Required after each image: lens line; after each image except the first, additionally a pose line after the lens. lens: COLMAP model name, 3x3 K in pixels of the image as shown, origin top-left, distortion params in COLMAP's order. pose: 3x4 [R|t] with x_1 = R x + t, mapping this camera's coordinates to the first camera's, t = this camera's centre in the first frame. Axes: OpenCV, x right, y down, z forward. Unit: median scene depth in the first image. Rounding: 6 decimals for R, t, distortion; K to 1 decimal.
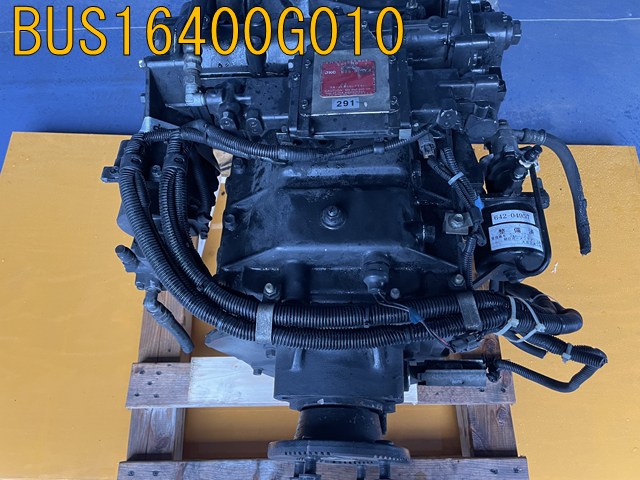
lens RADIAL K [[484.9, 0, 319.7], [0, 484.9, 239.0], [0, 0, 1]] dist [0.033782, -0.028913]
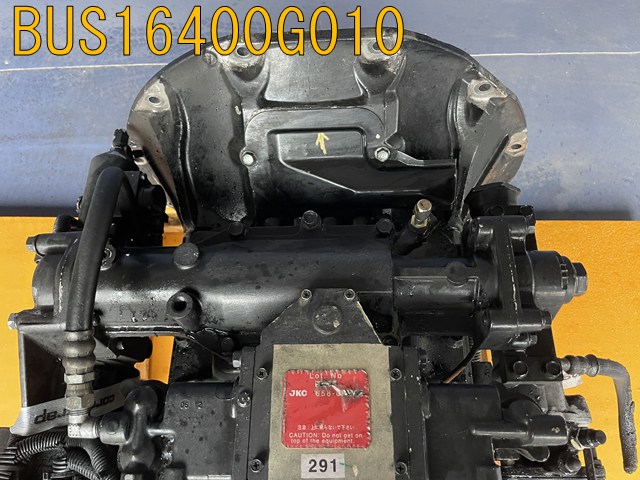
lens RADIAL K [[484.9, 0, 319.0], [0, 484.9, 240.5], [0, 0, 1]] dist [0.033782, -0.028913]
pose [[0.999292, -0.012926, 0.035332, 0.028383], [0.009920, 0.996418, 0.083975, -0.583755], [-0.036291, -0.083565, 0.995841, 0.381992]]
